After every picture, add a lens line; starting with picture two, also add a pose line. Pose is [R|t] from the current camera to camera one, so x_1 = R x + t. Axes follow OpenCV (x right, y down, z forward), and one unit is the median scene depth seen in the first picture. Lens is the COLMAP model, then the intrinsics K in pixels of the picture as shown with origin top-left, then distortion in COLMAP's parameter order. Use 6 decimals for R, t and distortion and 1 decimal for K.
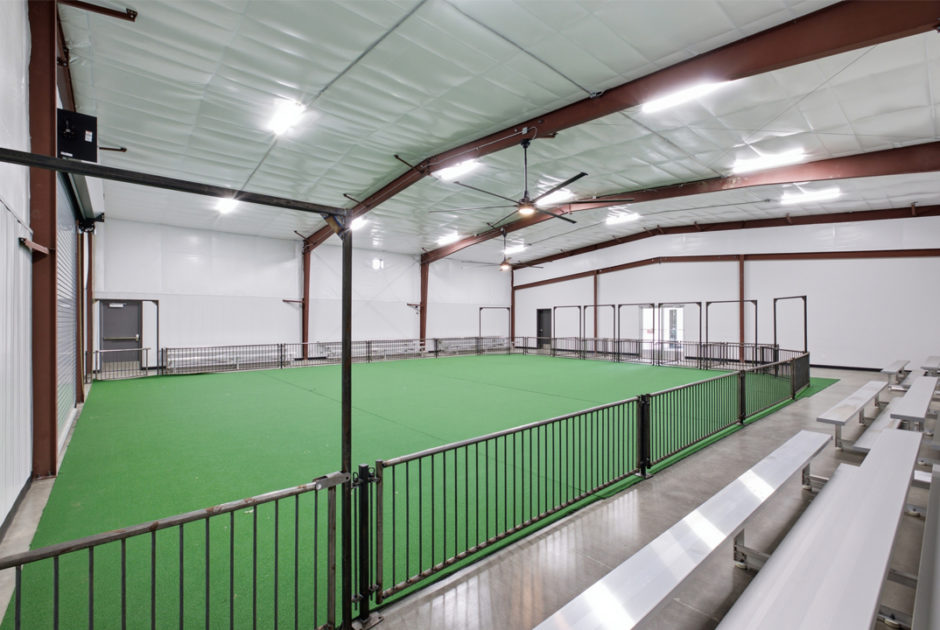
lens RADIAL K [[417.0, 0, 483.7], [0, 417.0, 317.5], [0, 0, 1]] dist [-0.010948, 0.001179]
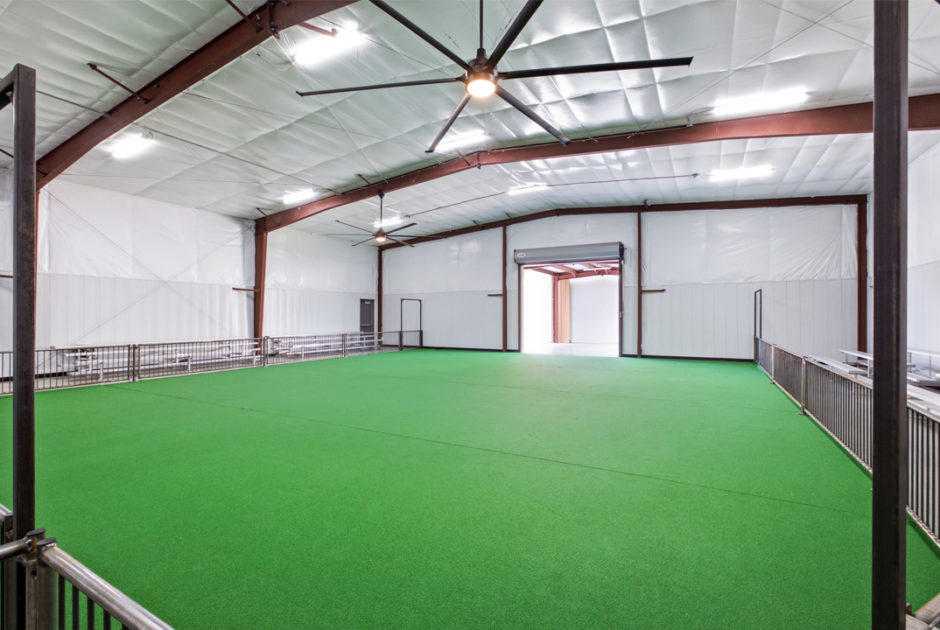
lens RADIAL K [[424.7, 0, 484.2], [0, 424.7, 309.8], [0, 0, 1]] dist [-0.005080, 0.001212]
pose [[0.939589, 0.006294, 0.342247, -0.033397], [-0.004186, 0.999967, -0.006898, 0.008845], [-0.342280, 0.005049, 0.939585, 0.212538]]
